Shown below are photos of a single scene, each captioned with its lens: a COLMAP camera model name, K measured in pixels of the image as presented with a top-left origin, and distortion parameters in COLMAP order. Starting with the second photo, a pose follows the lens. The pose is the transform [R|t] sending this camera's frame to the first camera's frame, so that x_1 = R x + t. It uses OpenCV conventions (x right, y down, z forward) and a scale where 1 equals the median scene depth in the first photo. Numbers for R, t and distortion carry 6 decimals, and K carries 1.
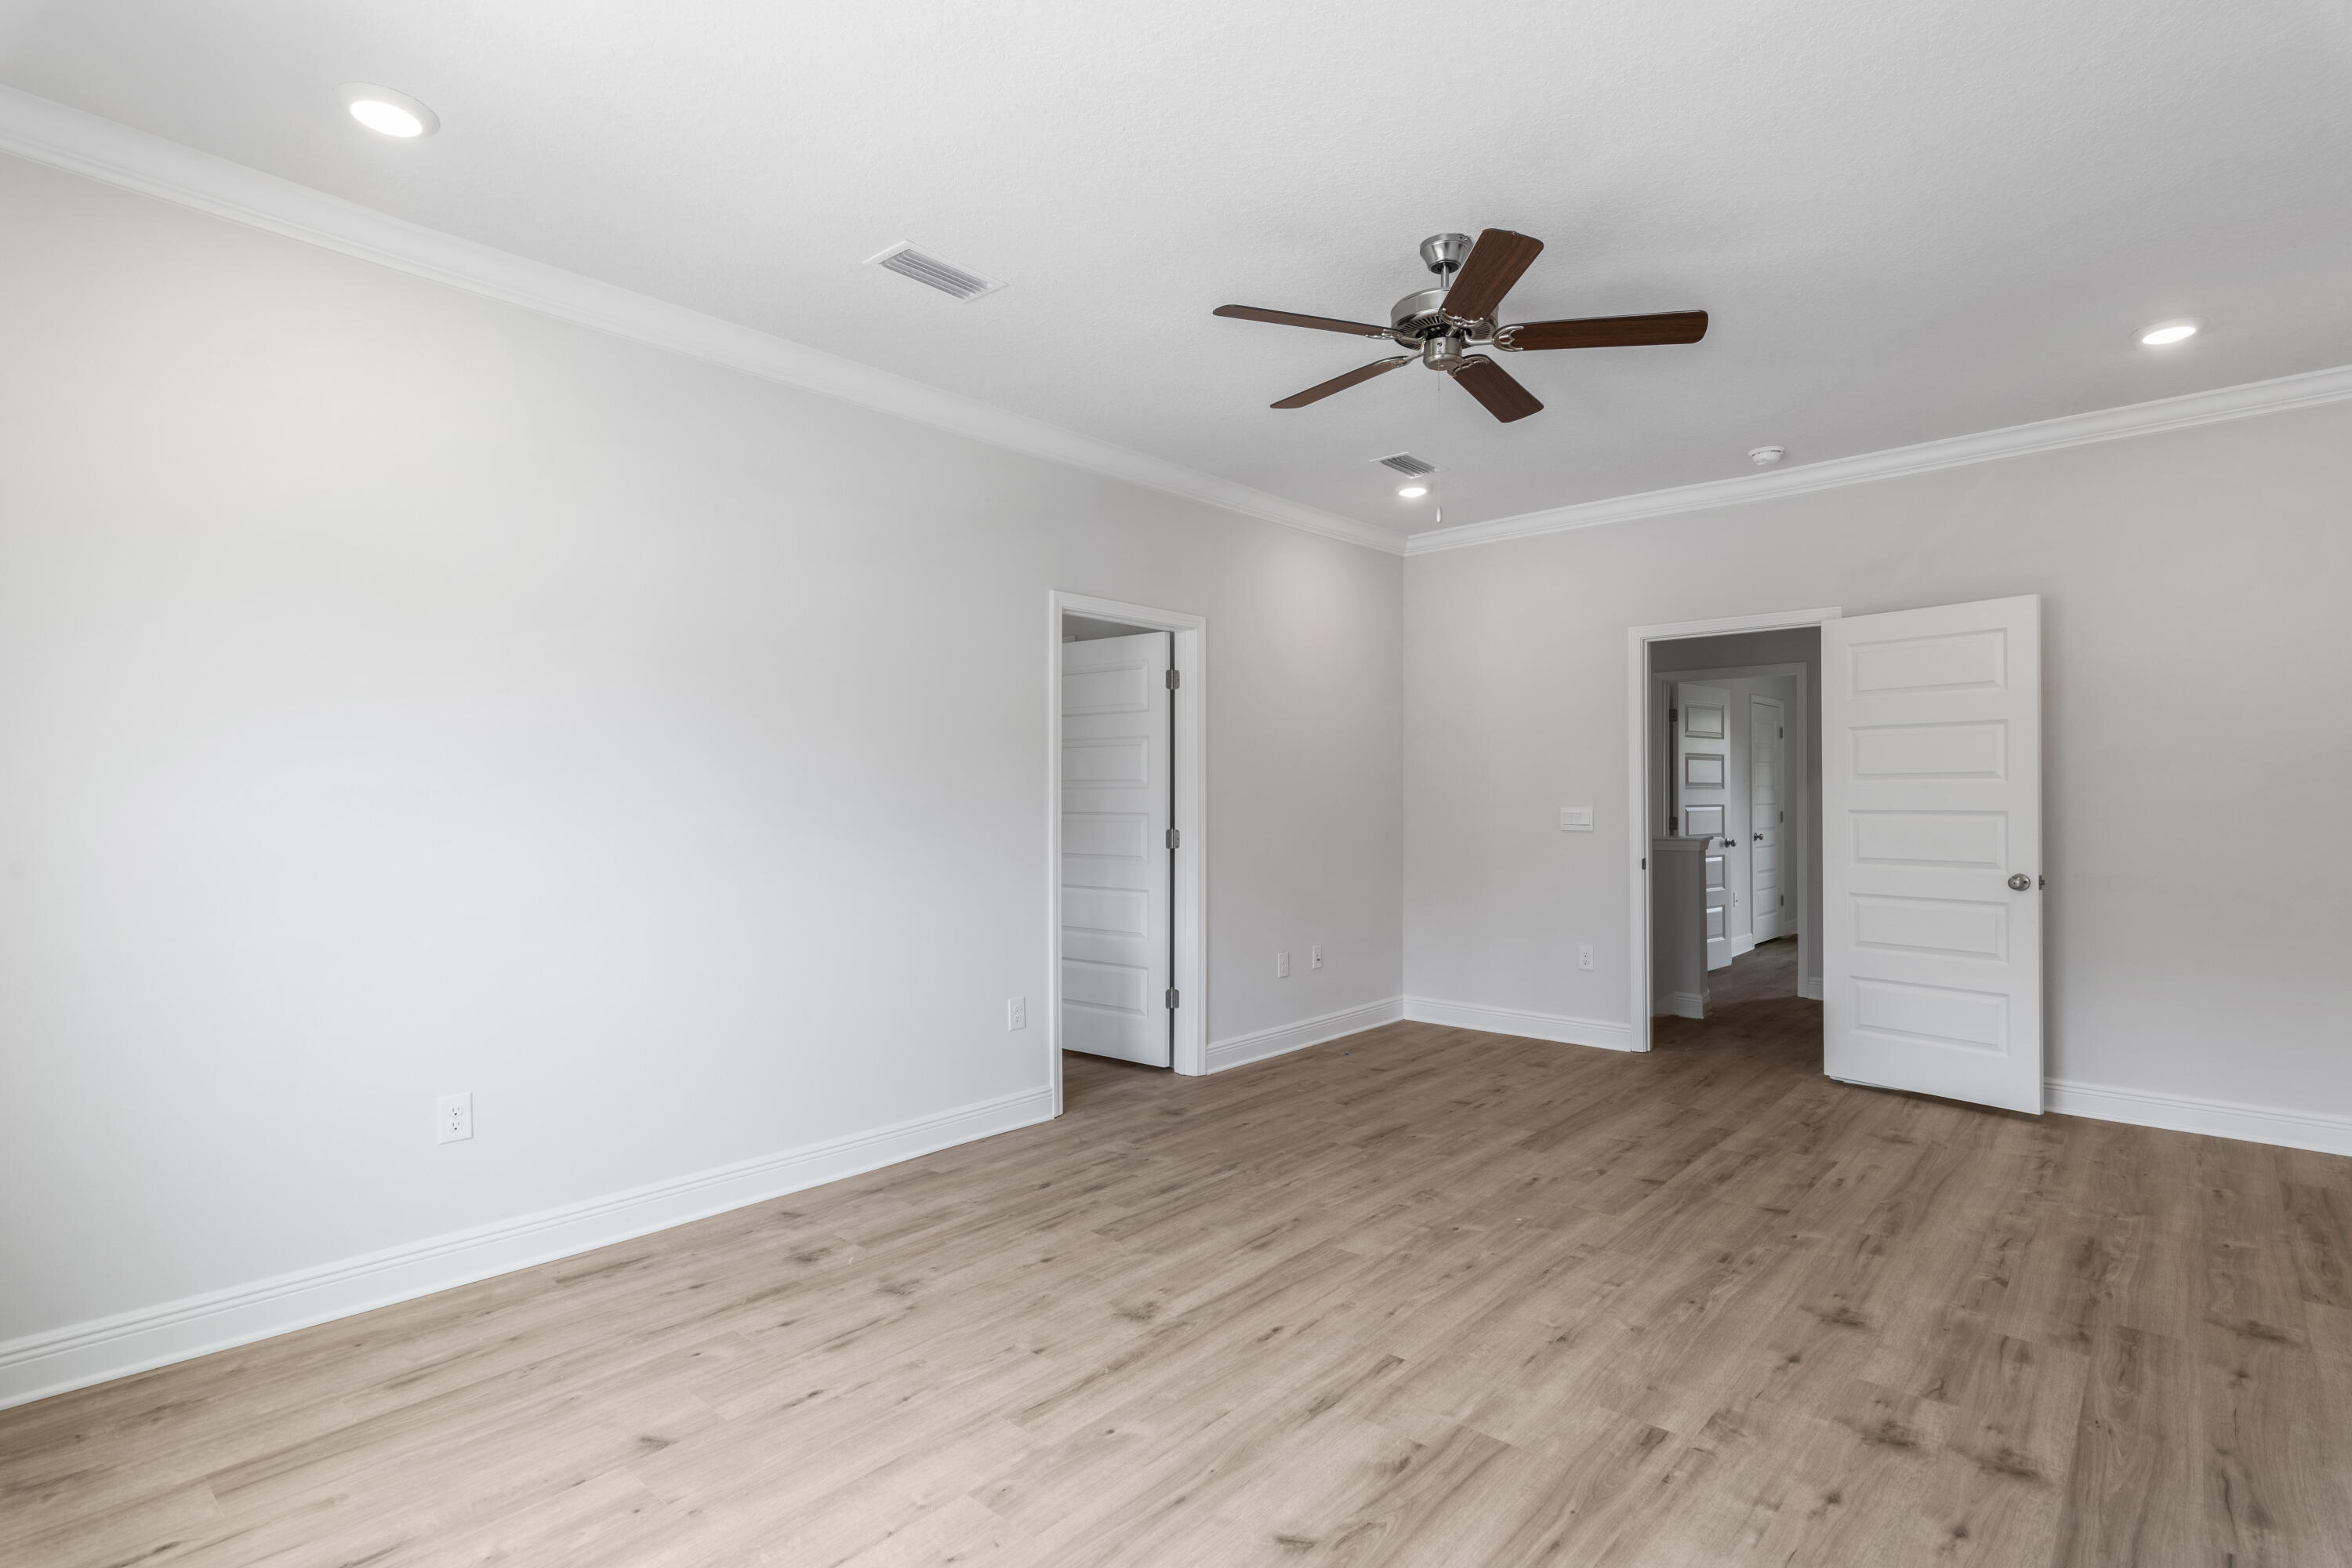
lens RADIAL K [[1152.0, 0, 1124.5], [0, 1152.0, 812.7], [0, 0, 1]] dist [0.001057, 0.000310]
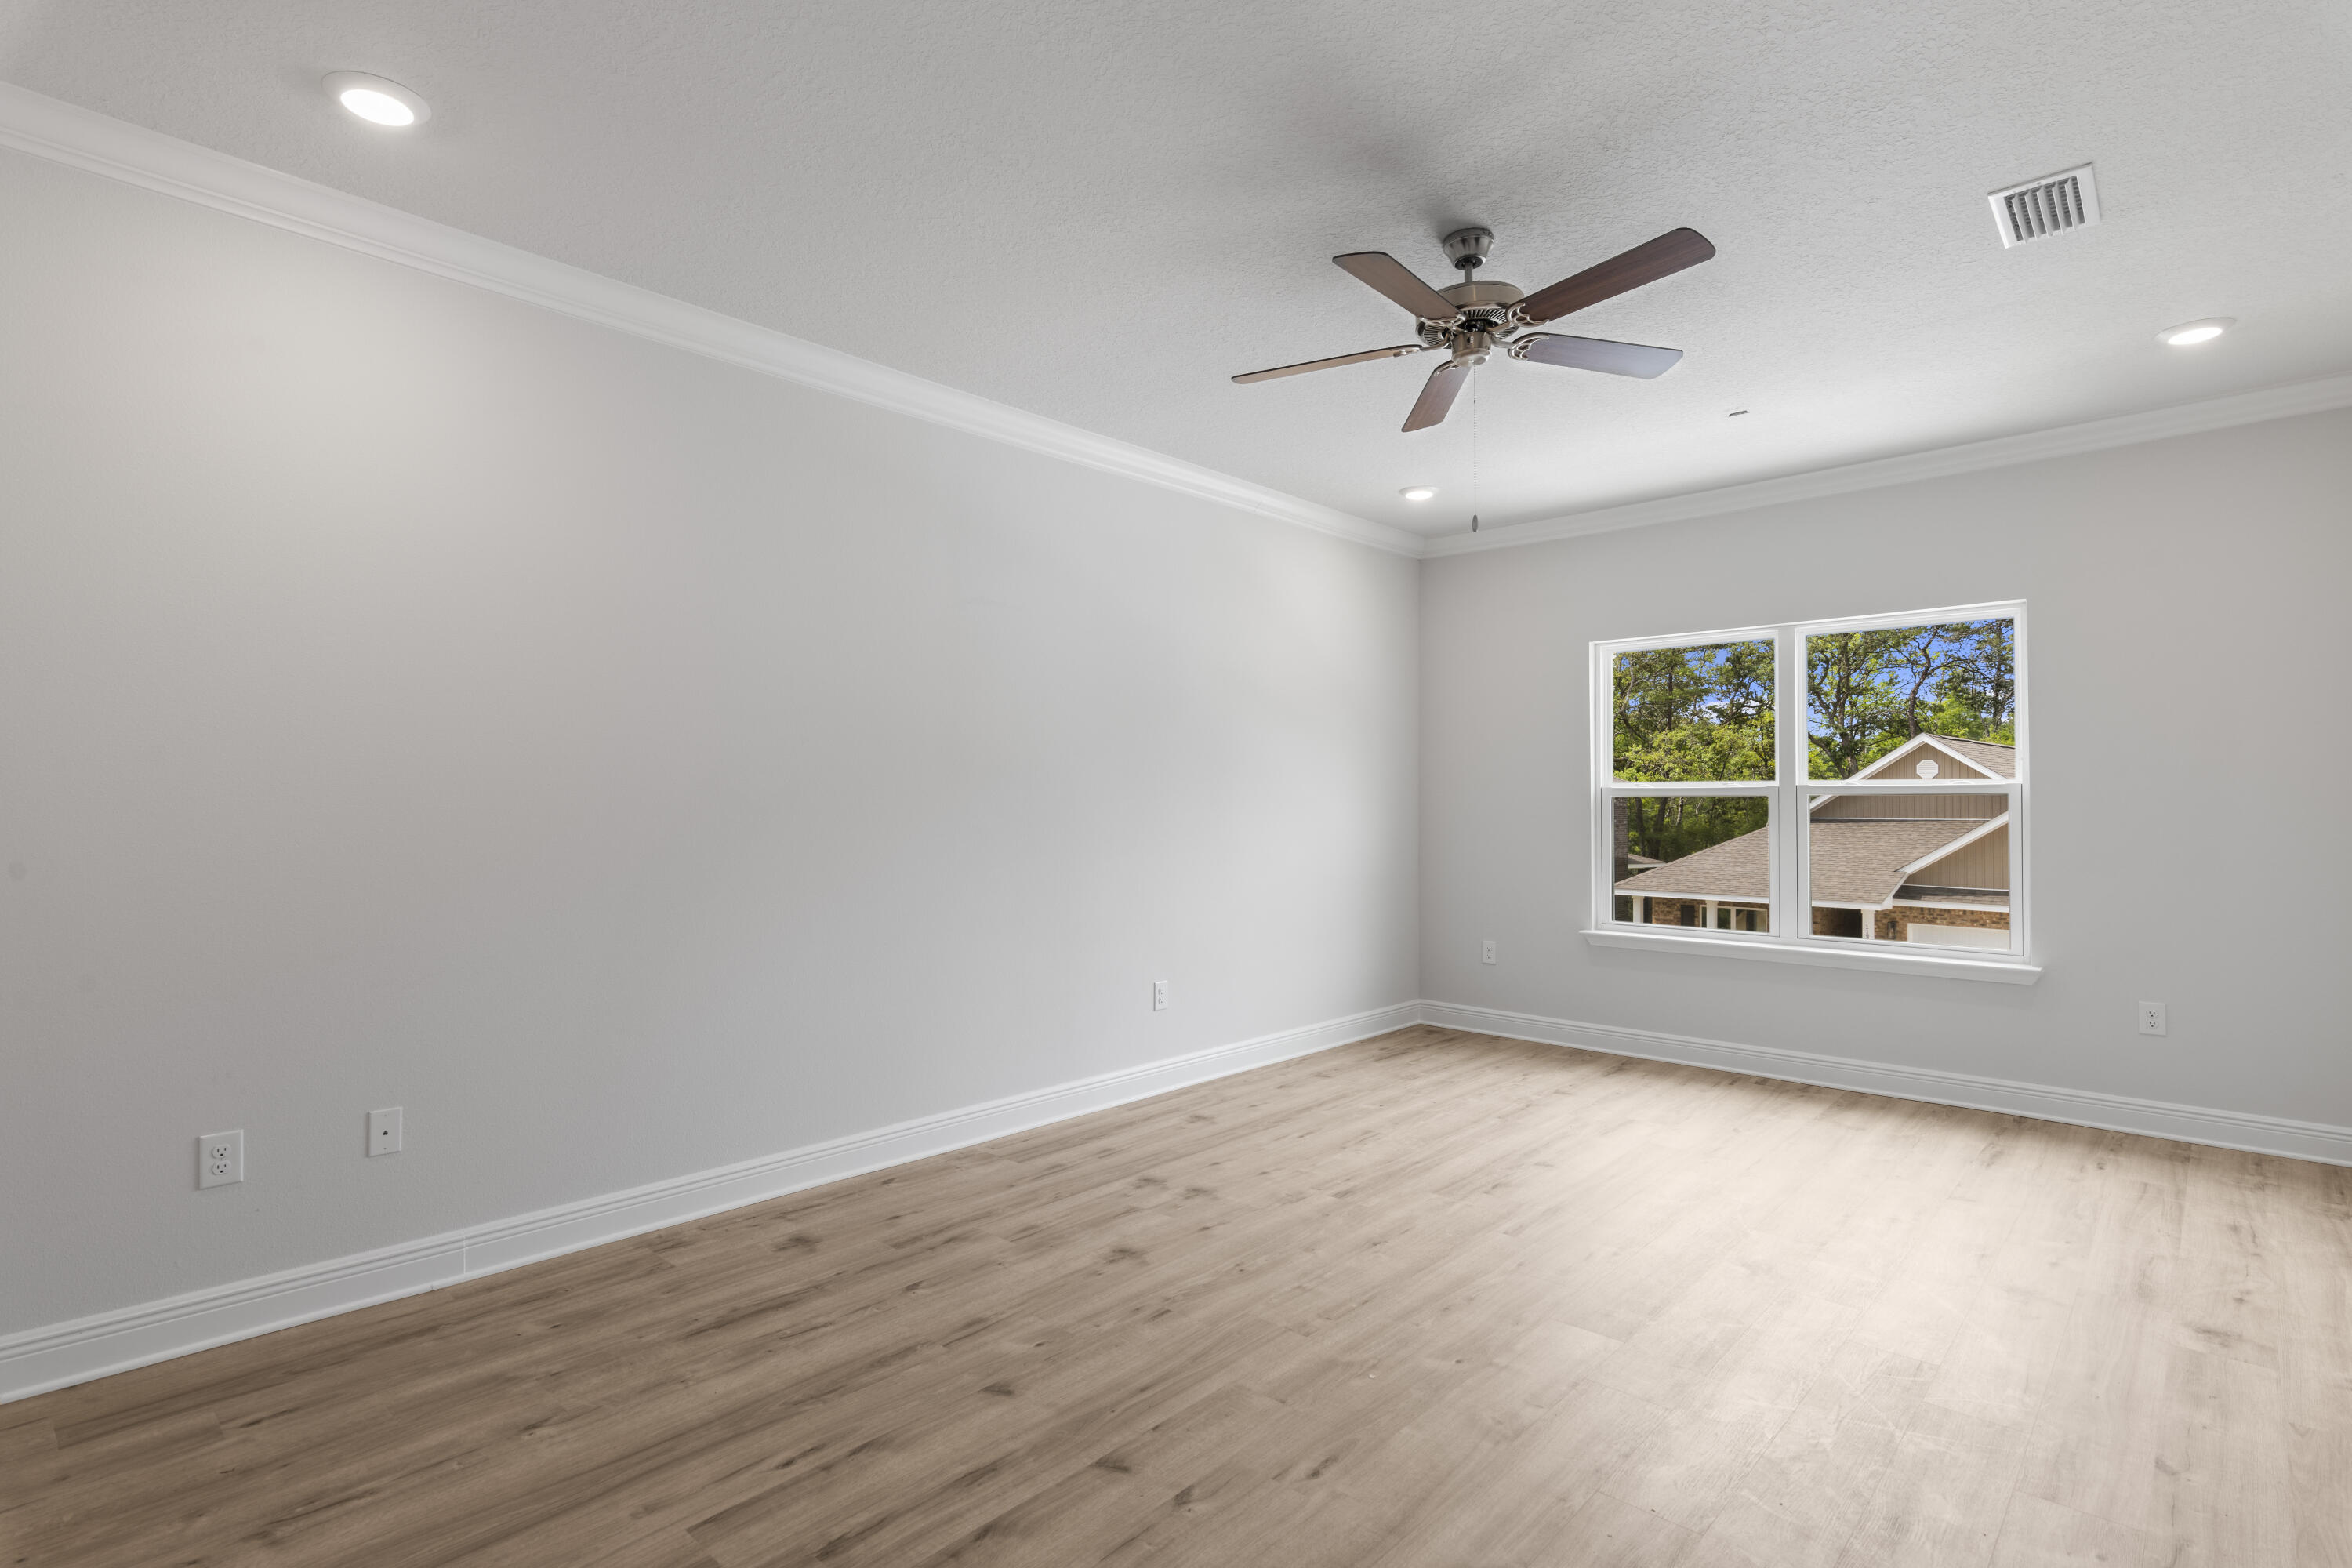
lens RADIAL K [[1152.0, 0, 1182.1], [0, 1152.0, 787.8], [0, 0, 1]] dist [0.003114, 0.000285]
pose [[-0.999562, 0.000147, -0.029610, 0.497148], [0.000036, 0.999993, 0.003770, -0.020692], [0.029611, 0.003767, -0.999554, 1.768900]]
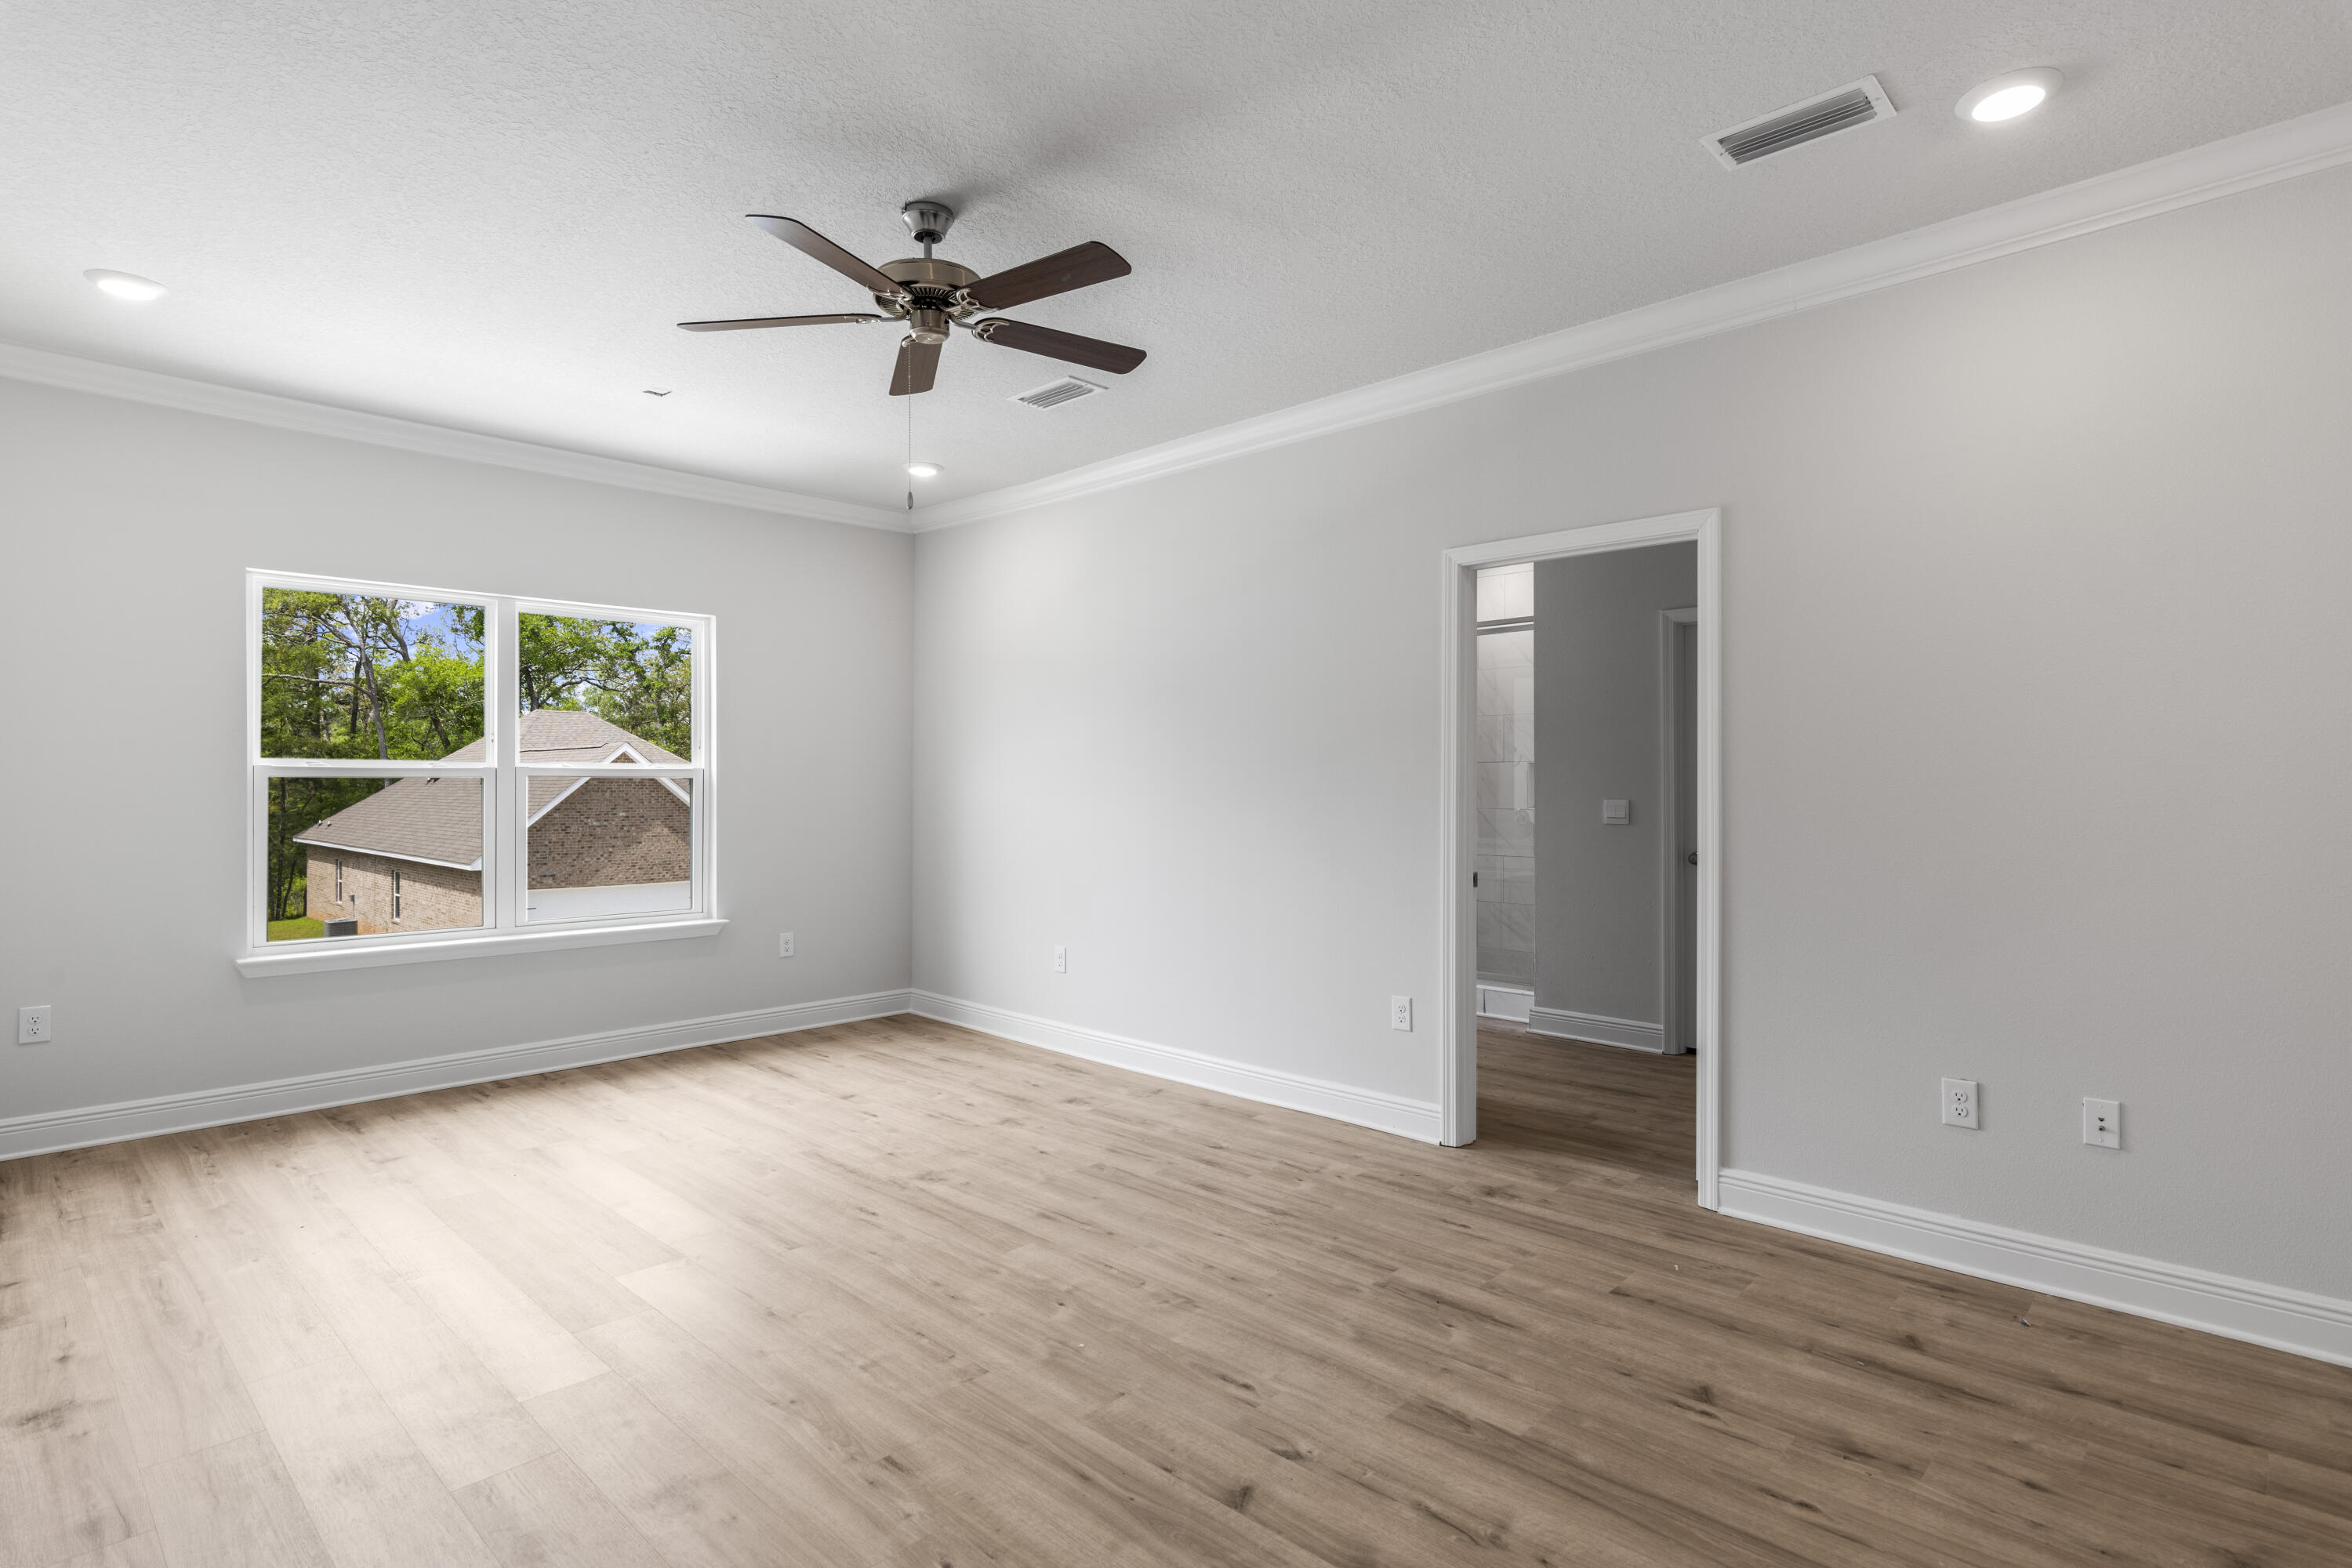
lens RADIAL K [[1152.0, 0, 1182.1], [0, 1152.0, 787.8], [0, 0, 1]] dist [0.003114, 0.000285]
pose [[0.001585, 0.006449, -0.999978, 1.118599], [-0.015879, 0.999853, 0.006423, -0.014751], [0.999873, 0.015868, 0.001687, 1.088122]]
